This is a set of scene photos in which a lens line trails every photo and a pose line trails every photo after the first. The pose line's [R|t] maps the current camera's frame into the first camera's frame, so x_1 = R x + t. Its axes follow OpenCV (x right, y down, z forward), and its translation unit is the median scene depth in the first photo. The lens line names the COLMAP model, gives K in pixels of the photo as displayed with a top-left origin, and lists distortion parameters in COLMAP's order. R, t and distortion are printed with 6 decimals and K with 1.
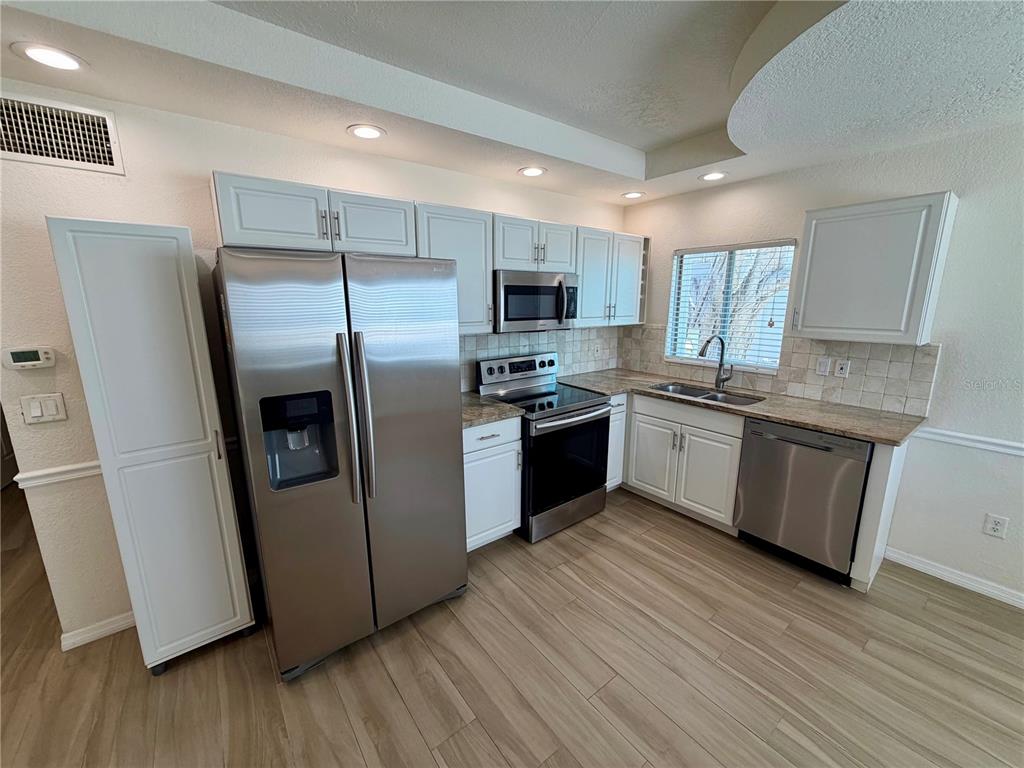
lens RADIAL K [[410.0, 0, 508.1], [0, 410.0, 385.7], [0, 0, 1]] dist [-0.000522, -0.000061]
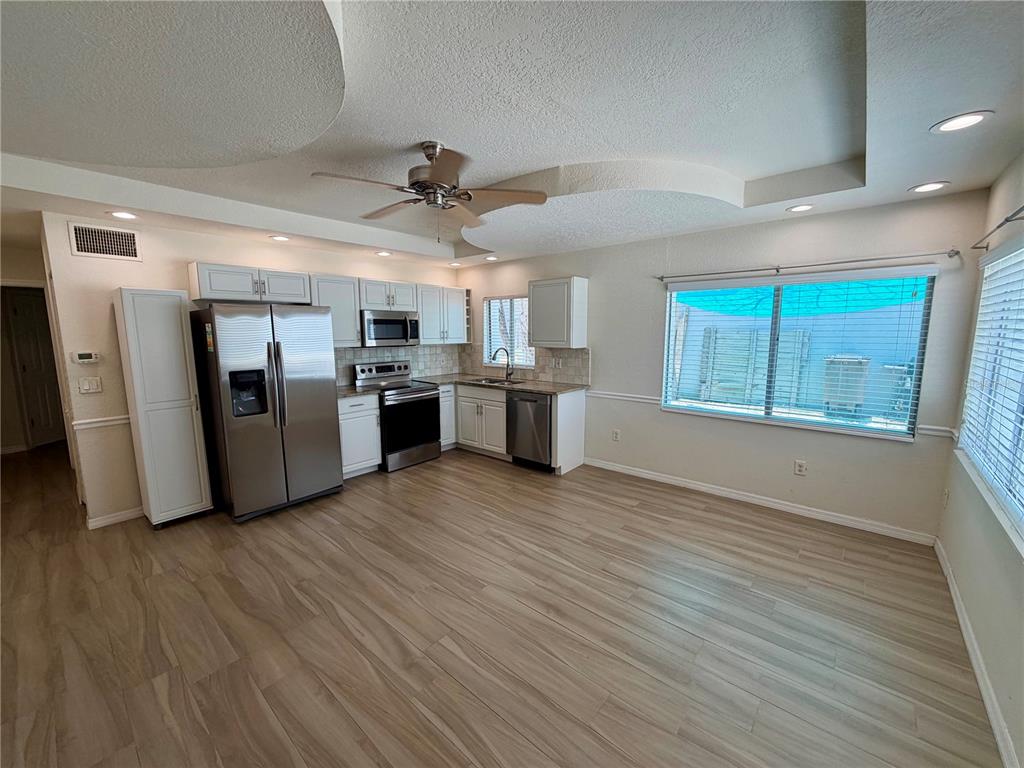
lens RADIAL K [[410.0, 0, 508.1], [0, 410.0, 385.7], [0, 0, 1]] dist [-0.000522, -0.000061]
pose [[0.980117, -0.030599, 0.196046, 0.209863], [0.045096, 0.996533, -0.069912, 0.167962], [-0.193227, 0.077362, 0.978099, -0.718538]]
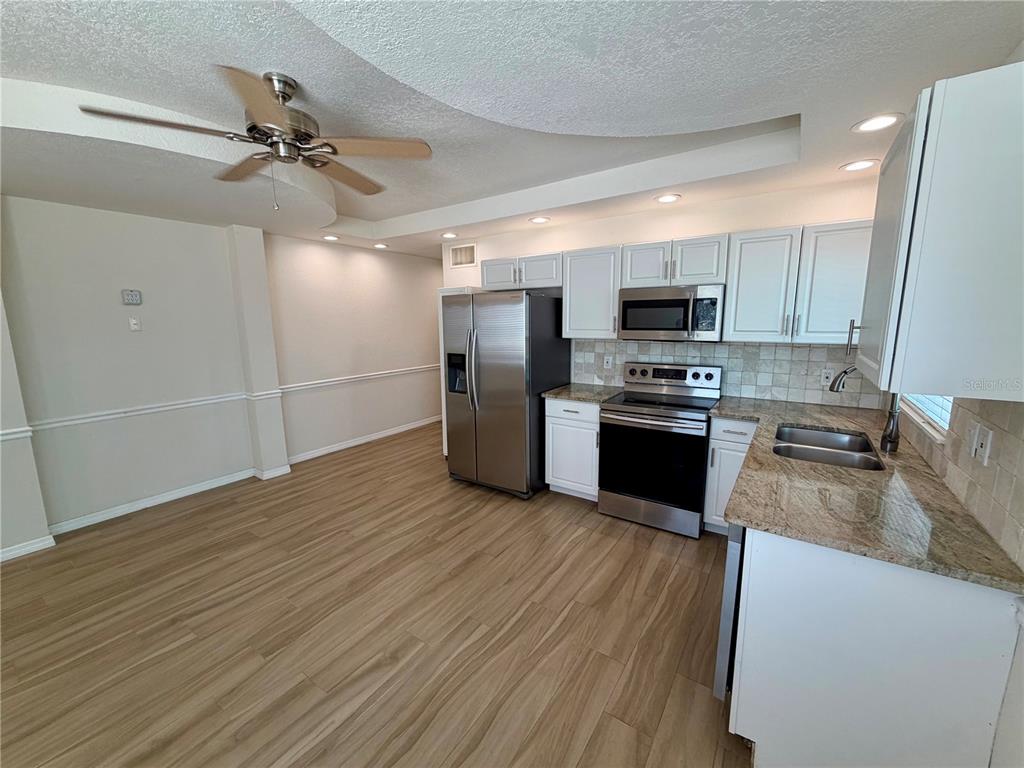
lens RADIAL K [[410.0, 0, 508.1], [0, 410.0, 385.7], [0, 0, 1]] dist [-0.000522, -0.000061]
pose [[0.306136, 0.158272, -0.938739, 1.021473], [-0.184440, 0.977260, 0.104618, -0.056990], [0.933950, 0.141113, 0.328366, 0.286807]]
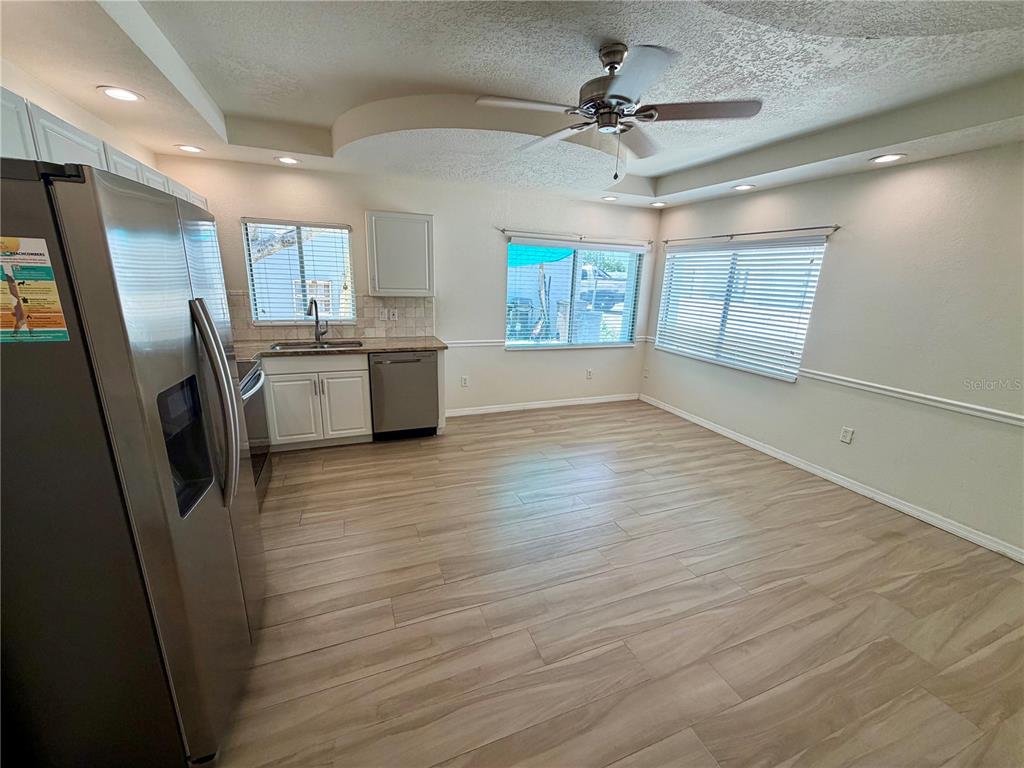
lens RADIAL K [[410.0, 0, 508.1], [0, 410.0, 385.7], [0, 0, 1]] dist [-0.000522, -0.000061]
pose [[0.277466, -0.237888, 0.930818, -0.576078], [0.166032, 0.966155, 0.197427, -0.014886], [-0.946280, 0.099767, 0.307572, 0.107371]]
